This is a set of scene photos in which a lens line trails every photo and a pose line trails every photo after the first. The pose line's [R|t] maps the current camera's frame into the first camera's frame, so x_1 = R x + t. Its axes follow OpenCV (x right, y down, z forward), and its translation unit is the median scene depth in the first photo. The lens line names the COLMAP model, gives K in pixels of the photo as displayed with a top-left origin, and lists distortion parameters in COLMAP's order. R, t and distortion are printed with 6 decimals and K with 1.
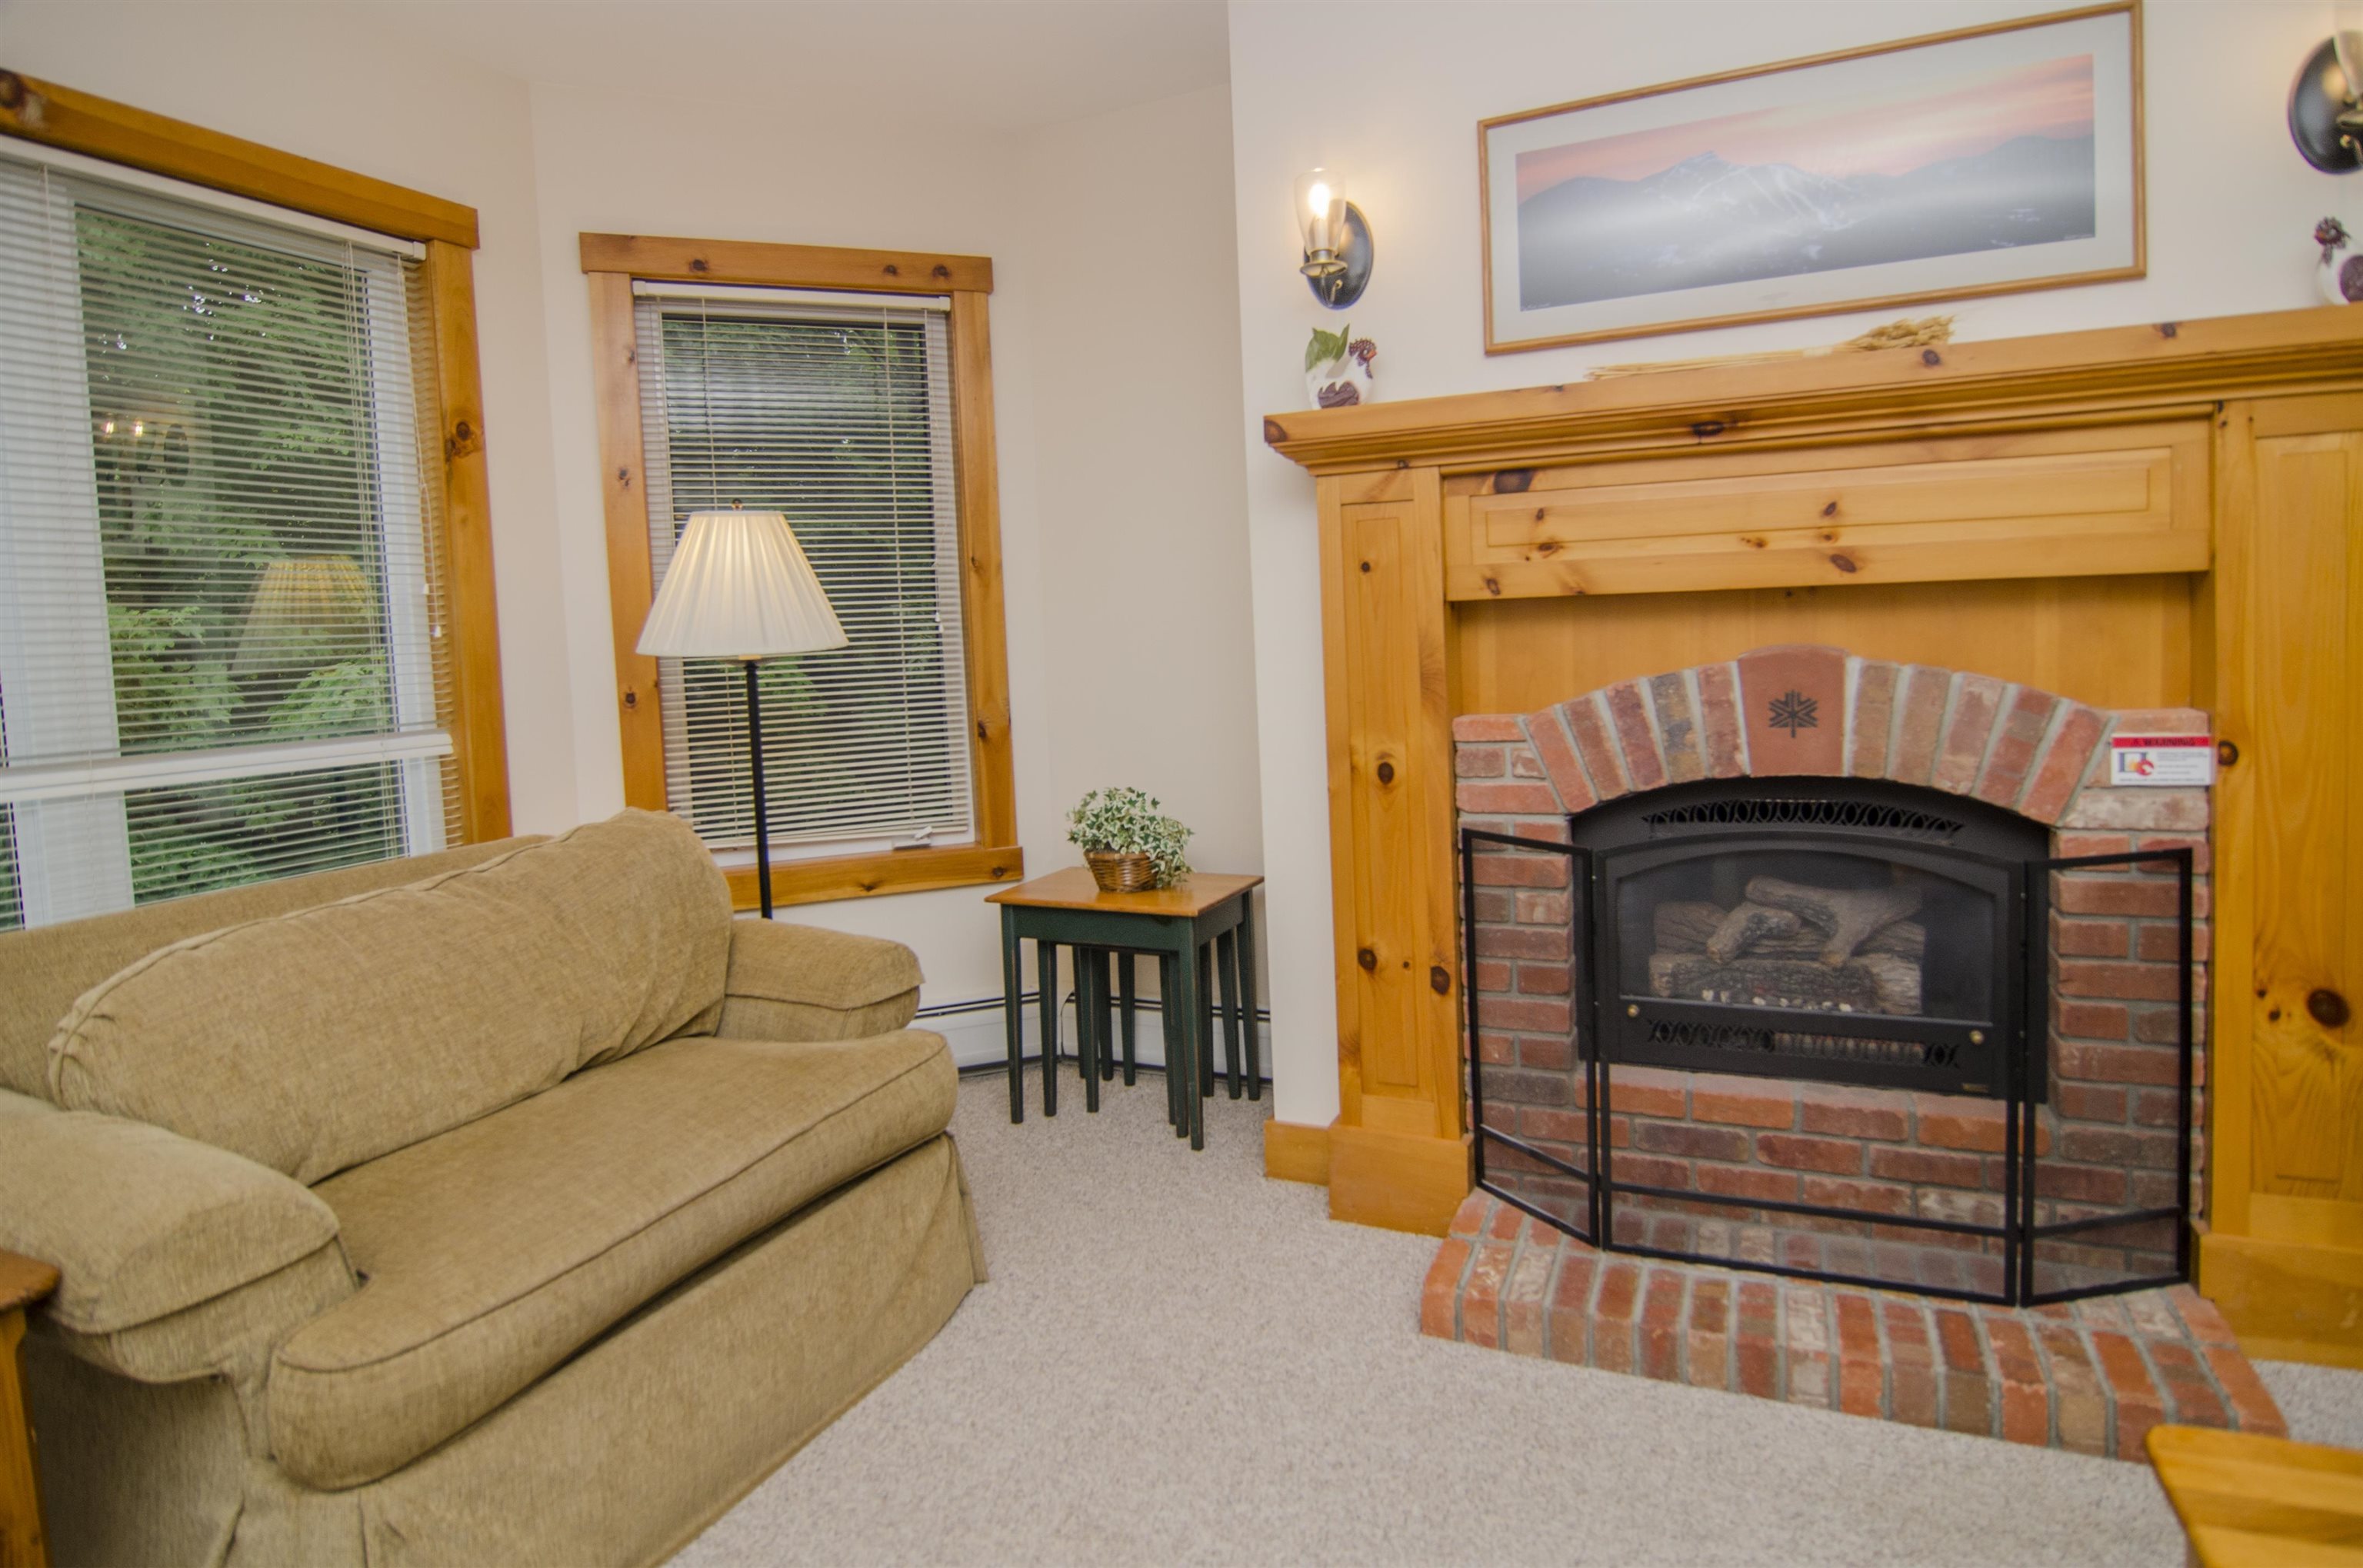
lens RADIAL K [[1332.8, 0, 1210.4], [0, 1332.8, 684.7], [0, 0, 1]] dist [-0.009374, -0.003335]
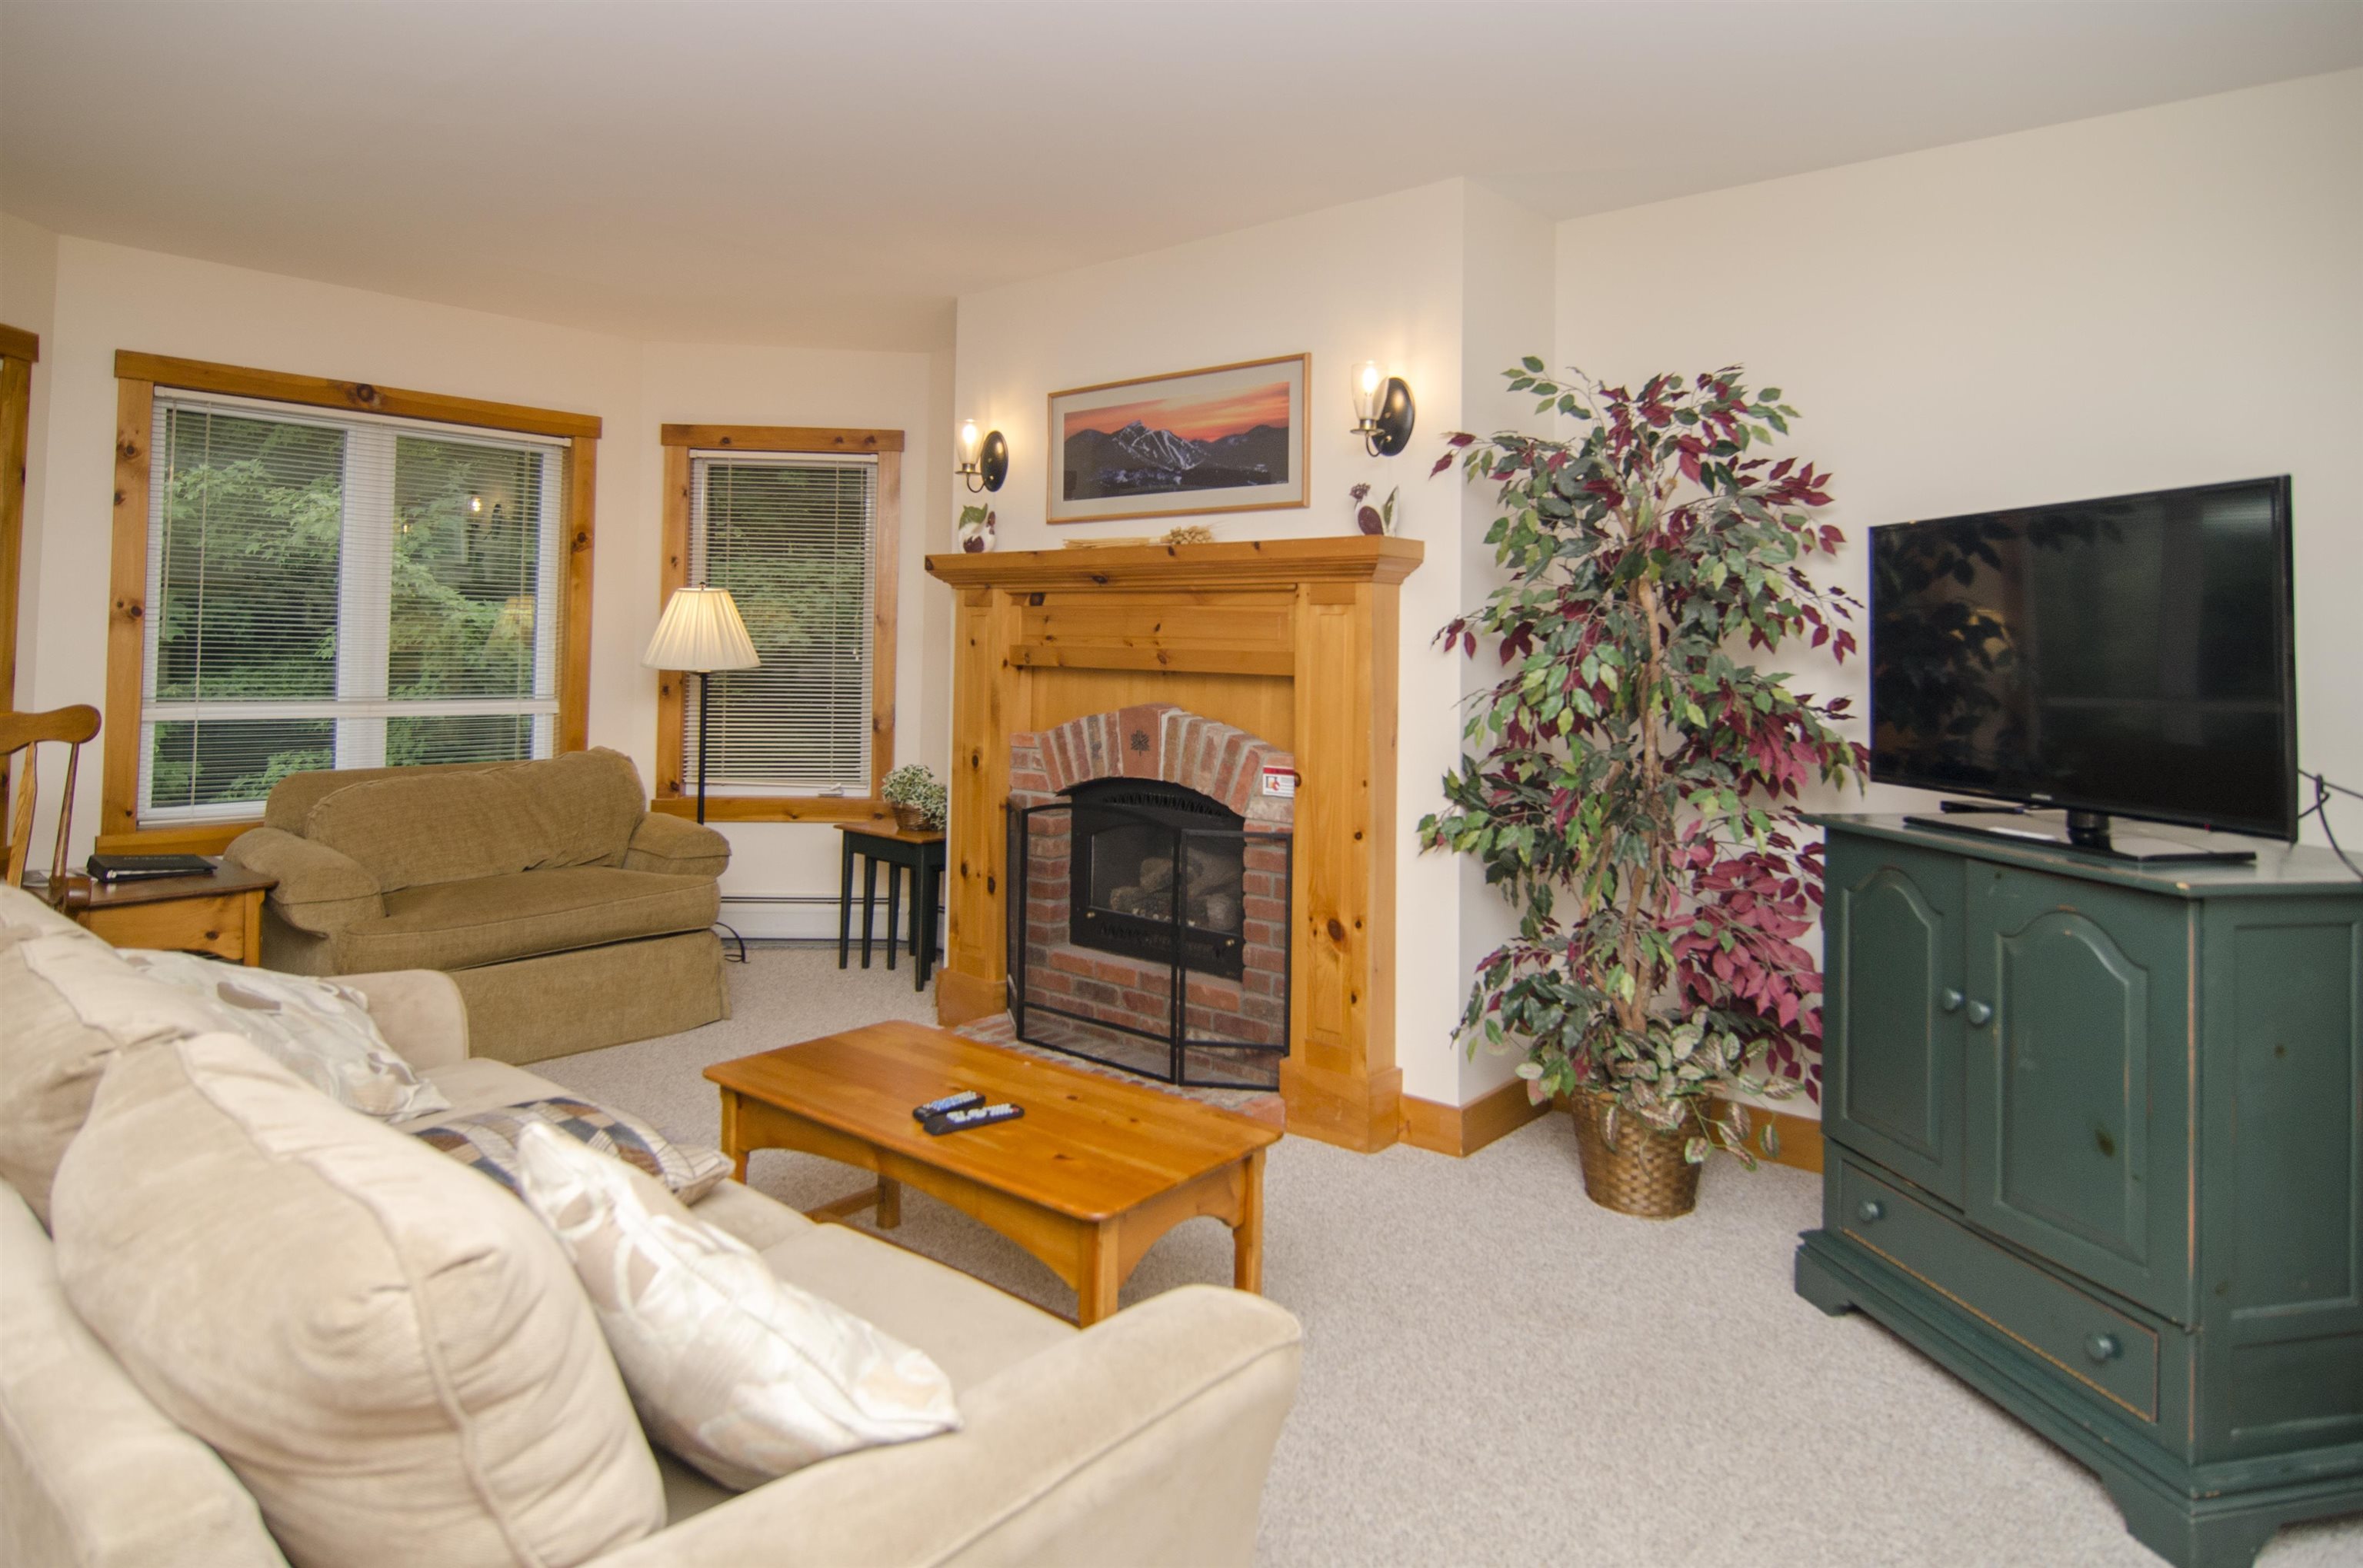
lens RADIAL K [[1314.3, 0, 1137.3], [0, 1314.3, 578.3], [0, 0, 1]] dist [-0.004713, 0.000183]
pose [[0.956990, 0.042341, -0.287014, 0.874708], [-0.068880, 0.994166, -0.083003, -0.046410], [0.281825, 0.099203, 0.954323, -0.642181]]
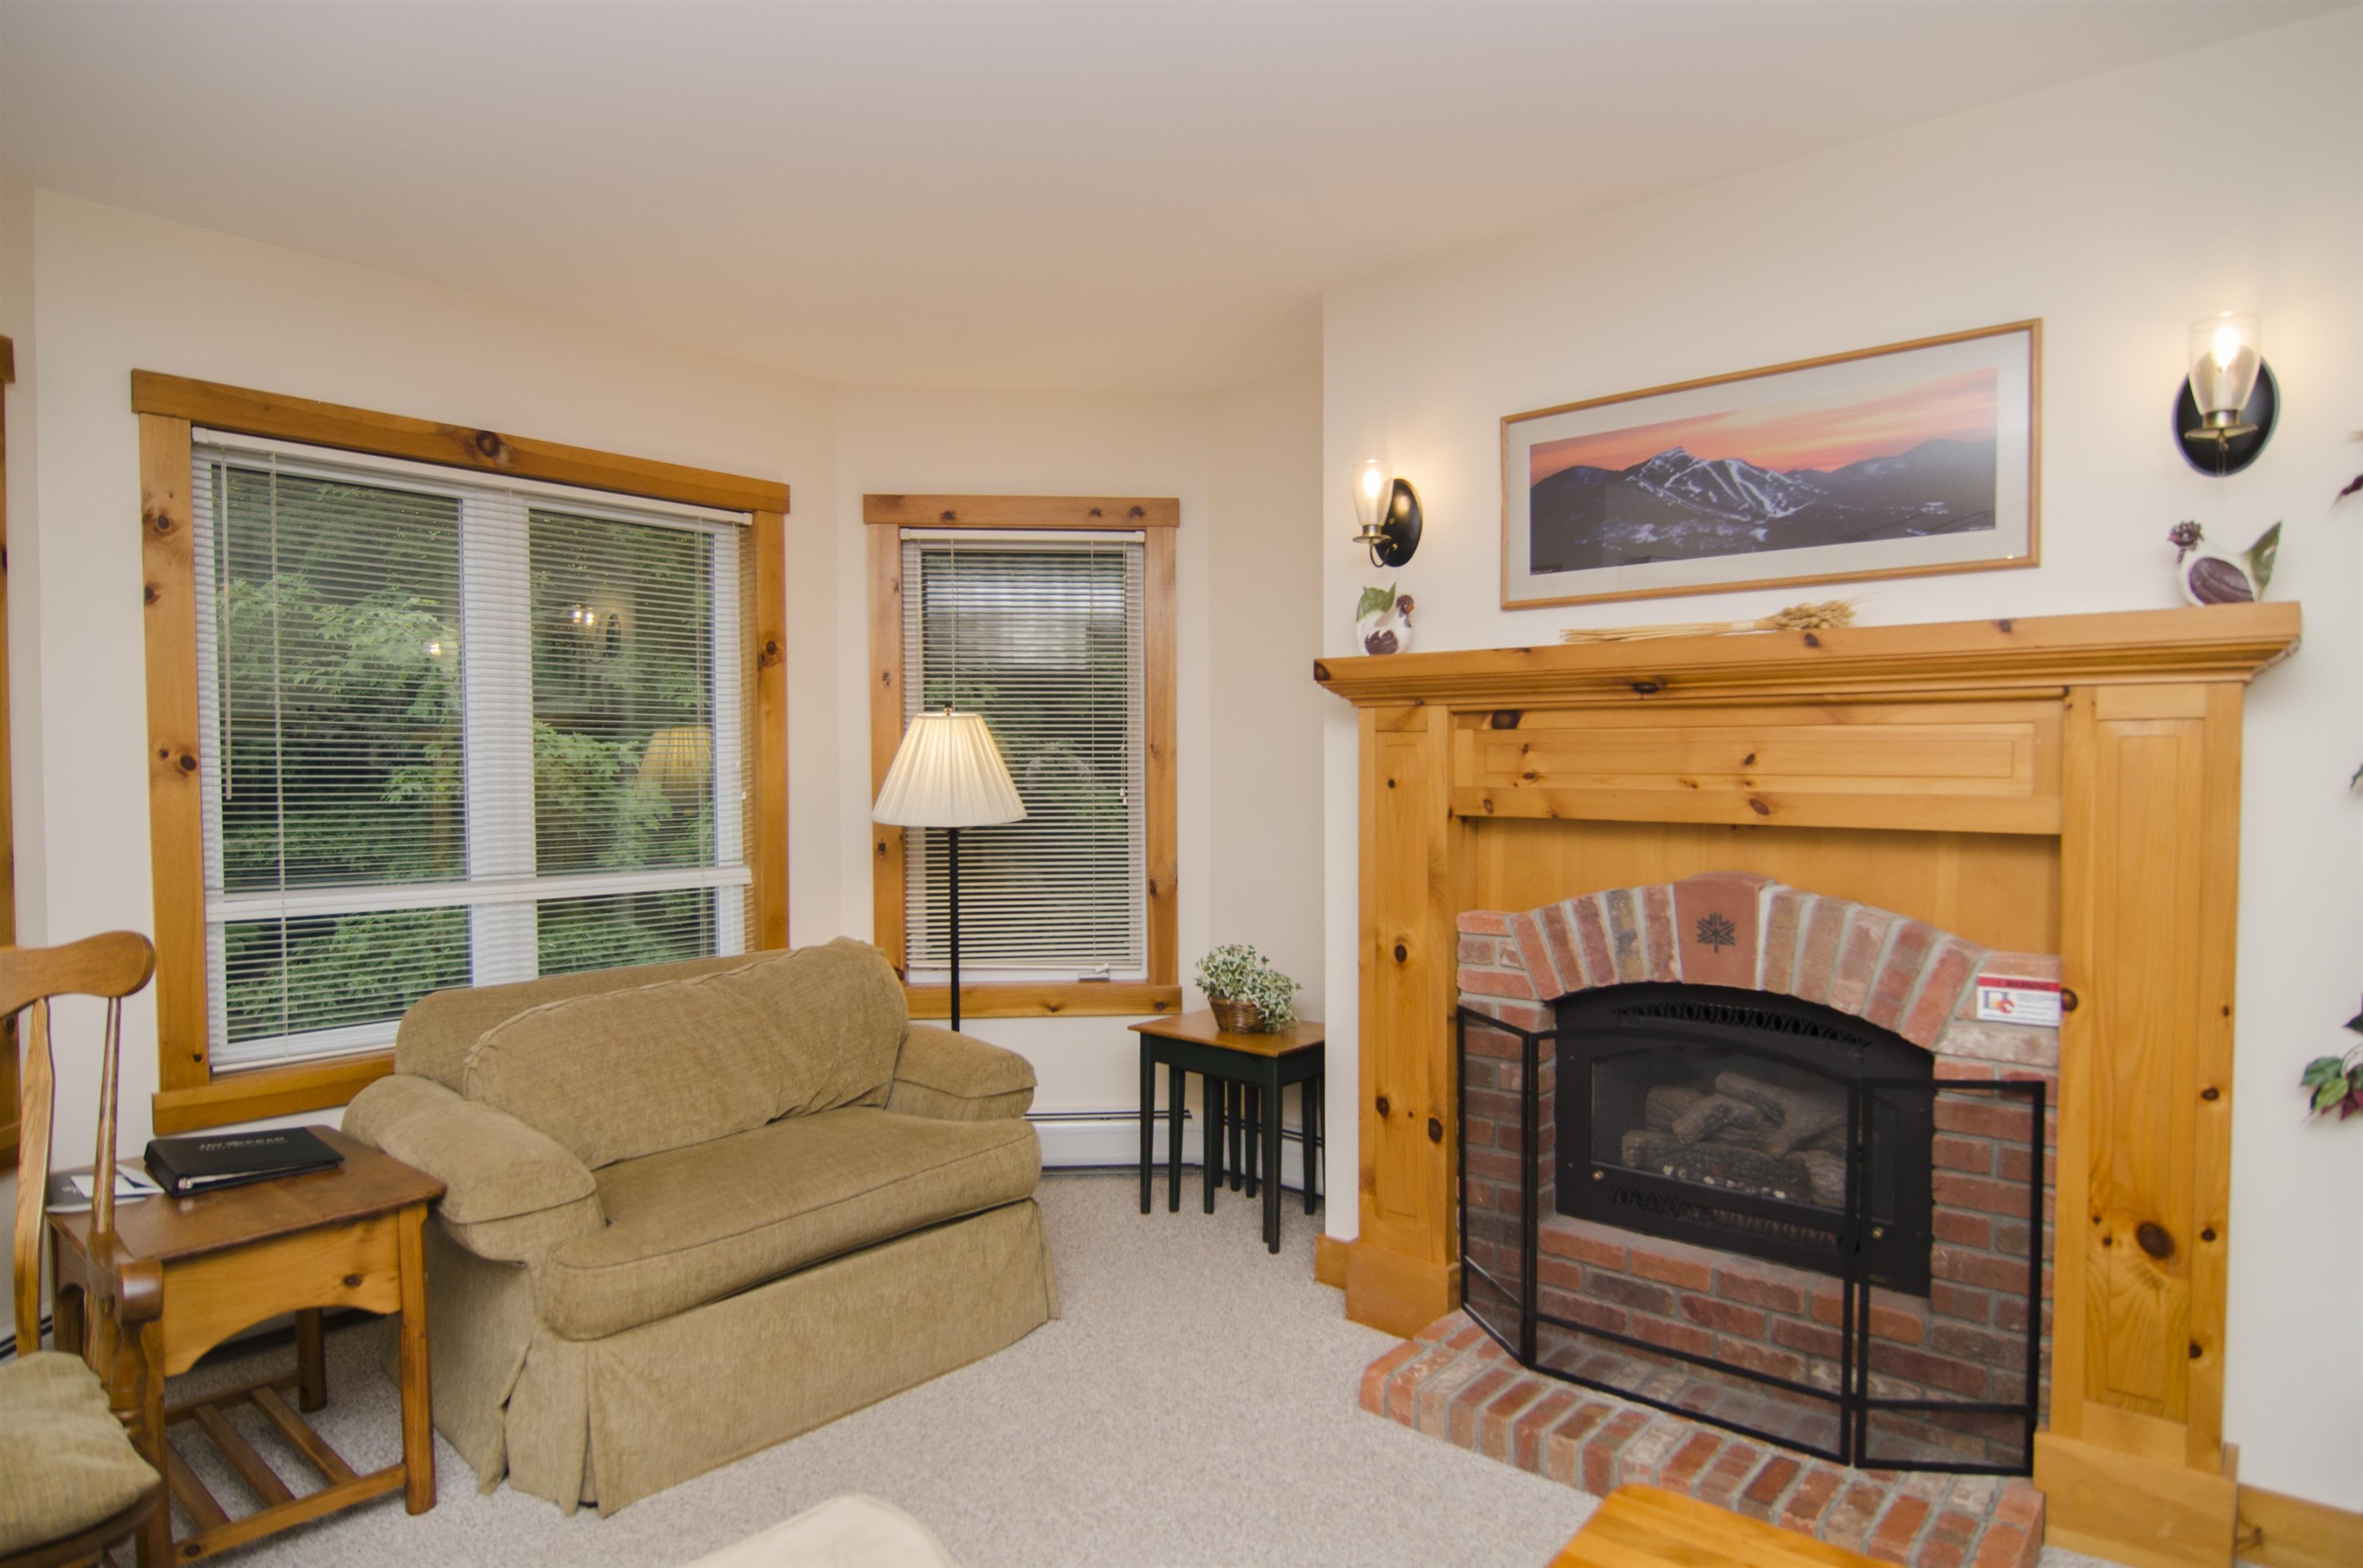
lens RADIAL K [[1337.0, 0, 1181.5], [0, 1337.0, 784.0], [0, 0, 1]] dist [-0.007786, -0.002919]
pose [[0.957944, 0.042994, -0.283716, 0.299110], [-0.050202, 0.998574, -0.018177, -0.059790], [0.282529, 0.031656, 0.958736, -0.244134]]
